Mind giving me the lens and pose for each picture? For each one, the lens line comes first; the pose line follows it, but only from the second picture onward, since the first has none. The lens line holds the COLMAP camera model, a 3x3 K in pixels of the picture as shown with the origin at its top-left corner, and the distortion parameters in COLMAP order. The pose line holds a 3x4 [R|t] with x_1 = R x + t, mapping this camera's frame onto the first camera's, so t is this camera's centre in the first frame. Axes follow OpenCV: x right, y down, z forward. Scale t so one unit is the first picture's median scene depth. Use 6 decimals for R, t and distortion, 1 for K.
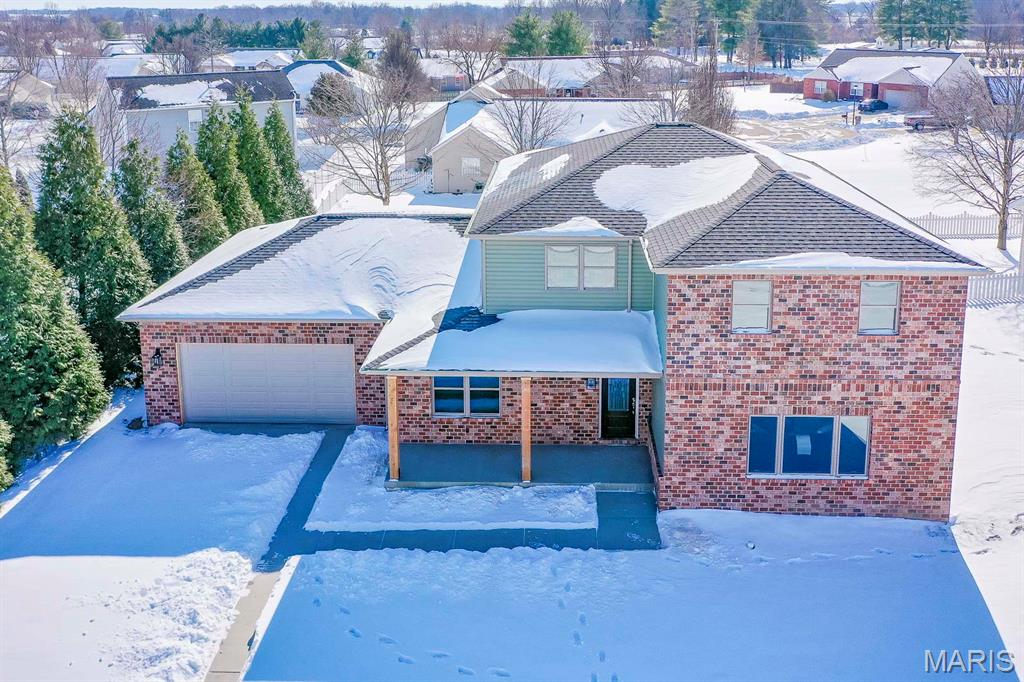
lens RADIAL K [[877.8, 0, 542.1], [0, 877.8, 156.3], [0, 0, 1]] dist [-0.000569, 0.015019]
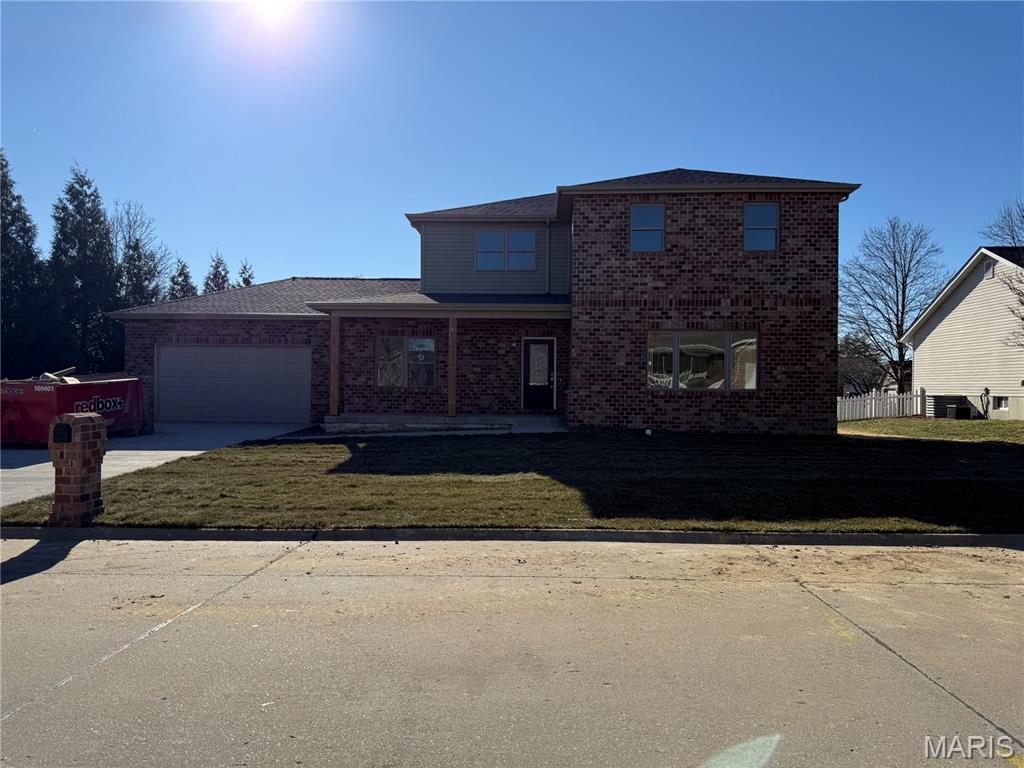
lens RADIAL K [[723.6, 0, 510.9], [0, 723.6, 389.5], [0, 0, 1]] dist [0.181463, -0.454649]
pose [[0.999616, 0.012328, -0.024810, 0.086054], [-0.016430, 0.984851, -0.172625, 0.530969], [0.022306, 0.172967, 0.984675, 0.095588]]
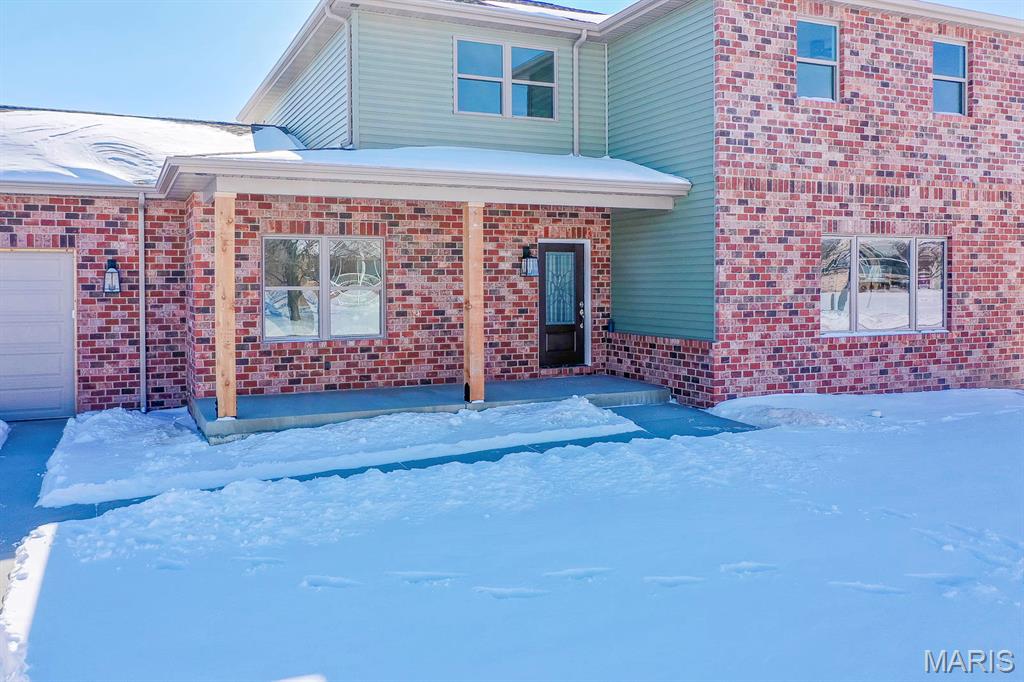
lens RADIAL K [[840.3, 0, 510.8], [0, 840.3, 292.3], [0, 0, 1]] dist [0.008220, 0.007659]
pose [[0.898666, -0.008597, 0.438550, -0.247687], [0.078627, 0.986771, -0.141778, 0.407554], [-0.431529, 0.161893, 0.887453, 0.548871]]
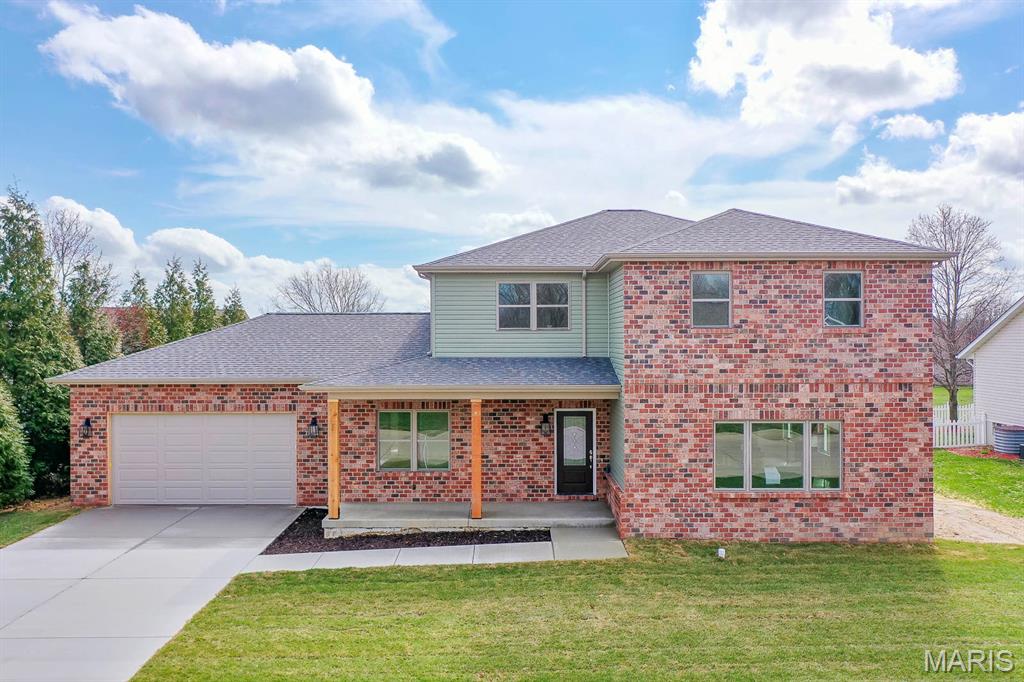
lens RADIAL K [[834.7, 0, 517.6], [0, 834.7, 338.7], [0, 0, 1]] dist [0.004445, -0.002886]
pose [[0.999763, -0.000386, 0.021746, 0.006910], [0.004134, 0.984985, -0.172588, 0.360832], [-0.021353, 0.172637, 0.984754, 0.110305]]
